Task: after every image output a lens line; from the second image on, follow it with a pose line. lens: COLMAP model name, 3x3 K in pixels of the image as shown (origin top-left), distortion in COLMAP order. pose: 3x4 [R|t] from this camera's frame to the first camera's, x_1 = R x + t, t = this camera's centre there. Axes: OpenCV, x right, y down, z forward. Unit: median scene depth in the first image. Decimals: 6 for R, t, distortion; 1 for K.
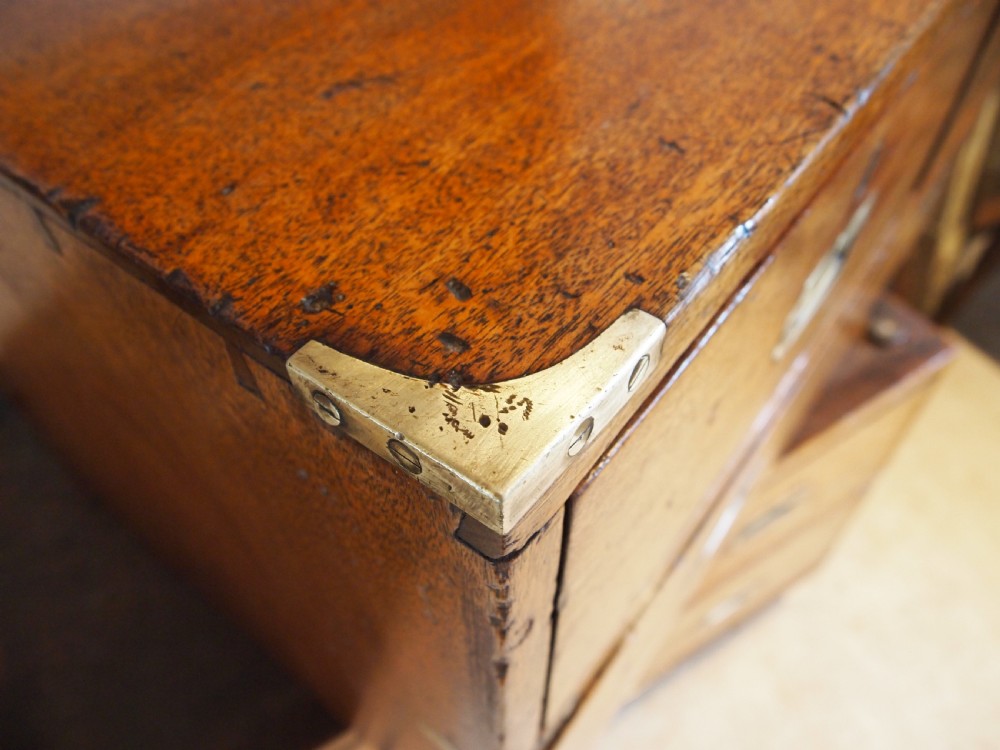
lens RADIAL K [[797.9, 0, 500.0], [0, 797.9, 375.0], [0, 0, 1]] dist [-0.045231, -0.000936]
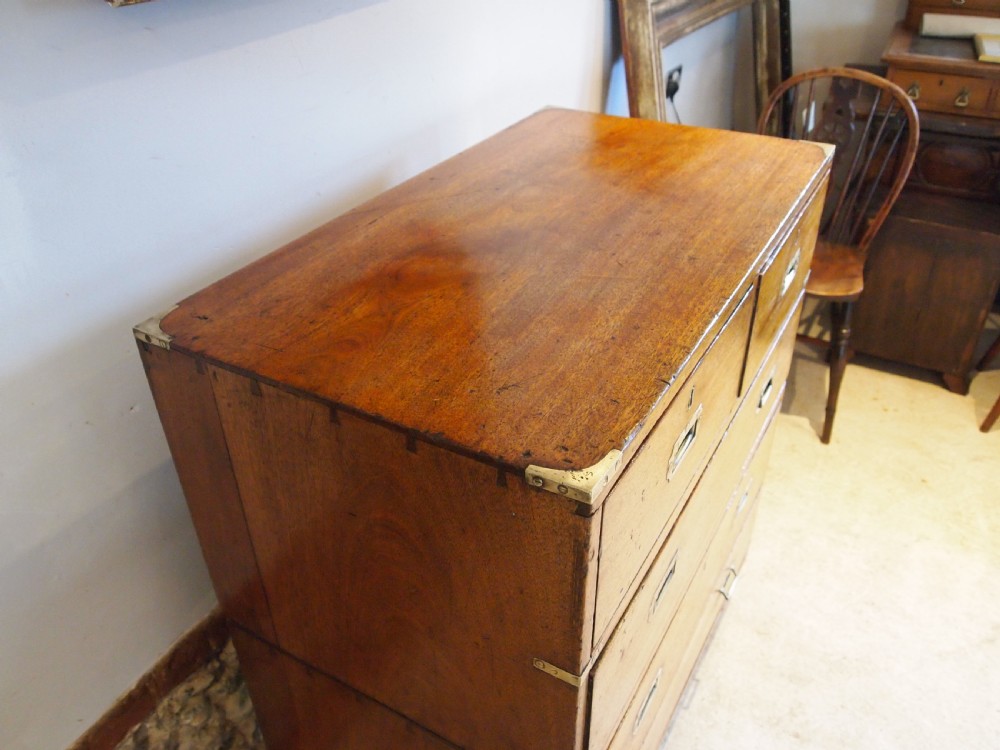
lens RADIAL K [[797.9, 0, 500.0], [0, 797.9, 375.0], [0, 0, 1]] dist [-0.045231, -0.000936]
pose [[0.992372, -0.079984, 0.093805, -0.584107], [0.101914, 0.960420, -0.259244, 0.428282], [-0.069357, 0.266827, 0.961246, -2.268435]]
